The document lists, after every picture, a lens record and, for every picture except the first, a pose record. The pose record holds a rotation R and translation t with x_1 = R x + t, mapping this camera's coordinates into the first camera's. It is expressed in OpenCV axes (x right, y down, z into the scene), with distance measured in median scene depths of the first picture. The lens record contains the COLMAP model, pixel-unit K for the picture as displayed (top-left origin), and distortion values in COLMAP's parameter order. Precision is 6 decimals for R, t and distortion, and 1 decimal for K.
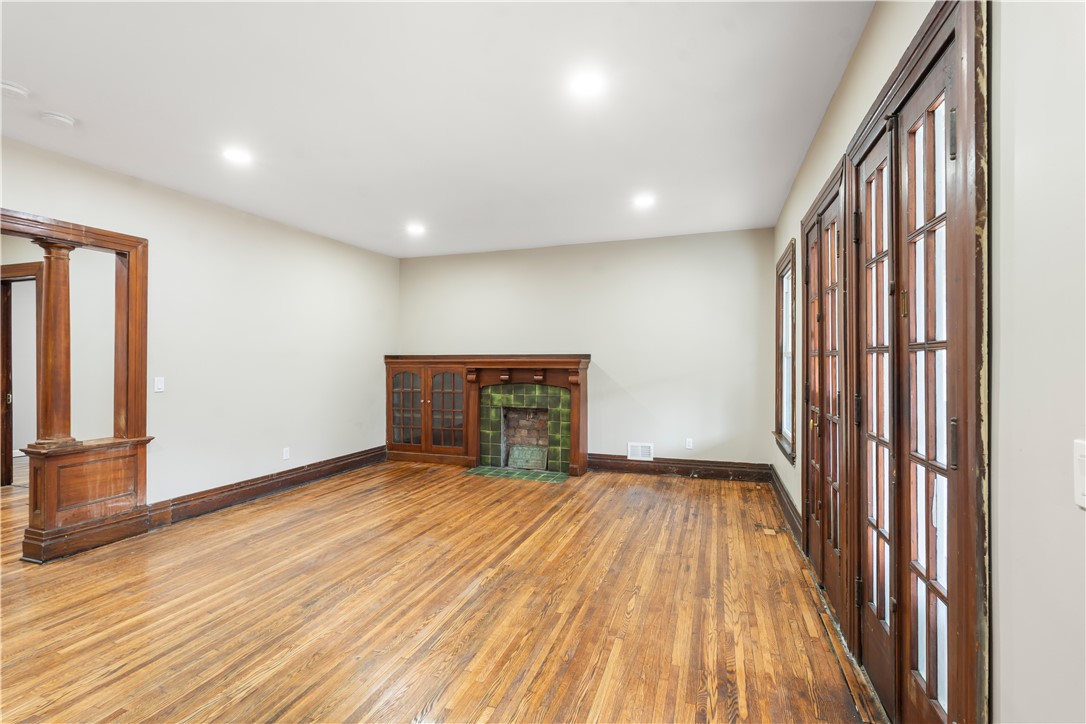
lens RADIAL K [[490.1, 0, 540.9], [0, 490.1, 357.6], [0, 0, 1]] dist [-0.000638, 0.000057]
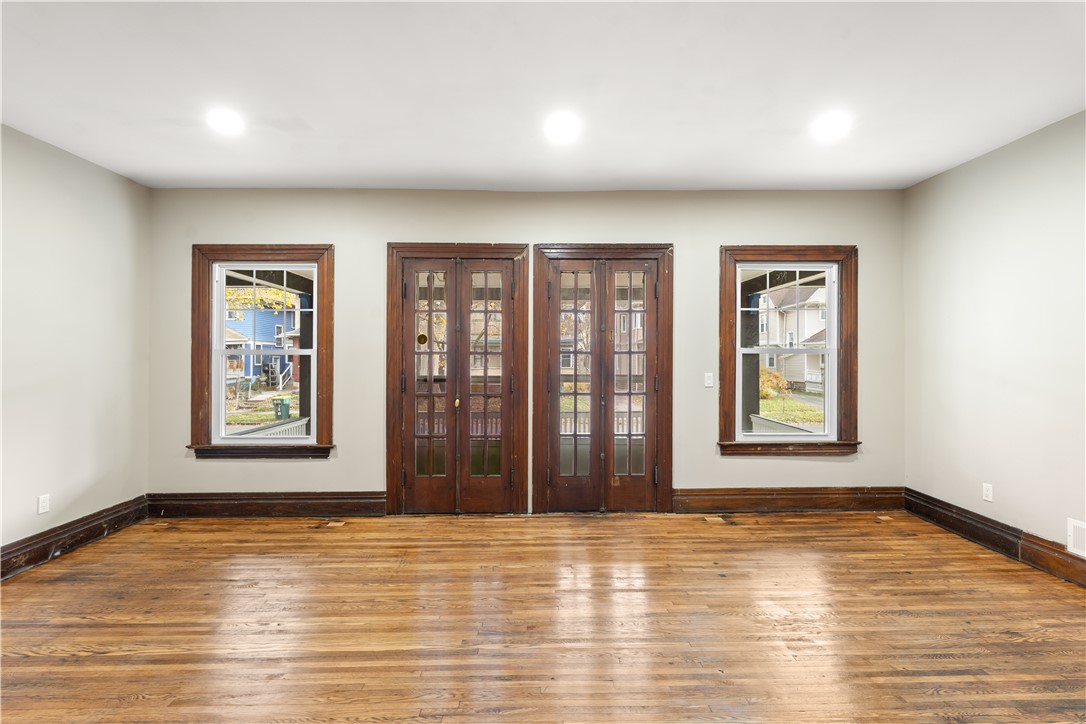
lens RADIAL K [[490.1, 0, 538.6], [0, 490.1, 354.5], [0, 0, 1]] dist [-0.000638, 0.000057]
pose [[-0.342626, 0.003794, 0.939464, -0.738180], [0.000279, 0.999992, -0.003937, -0.000901], [-0.939472, -0.001087, -0.342624, 1.065108]]
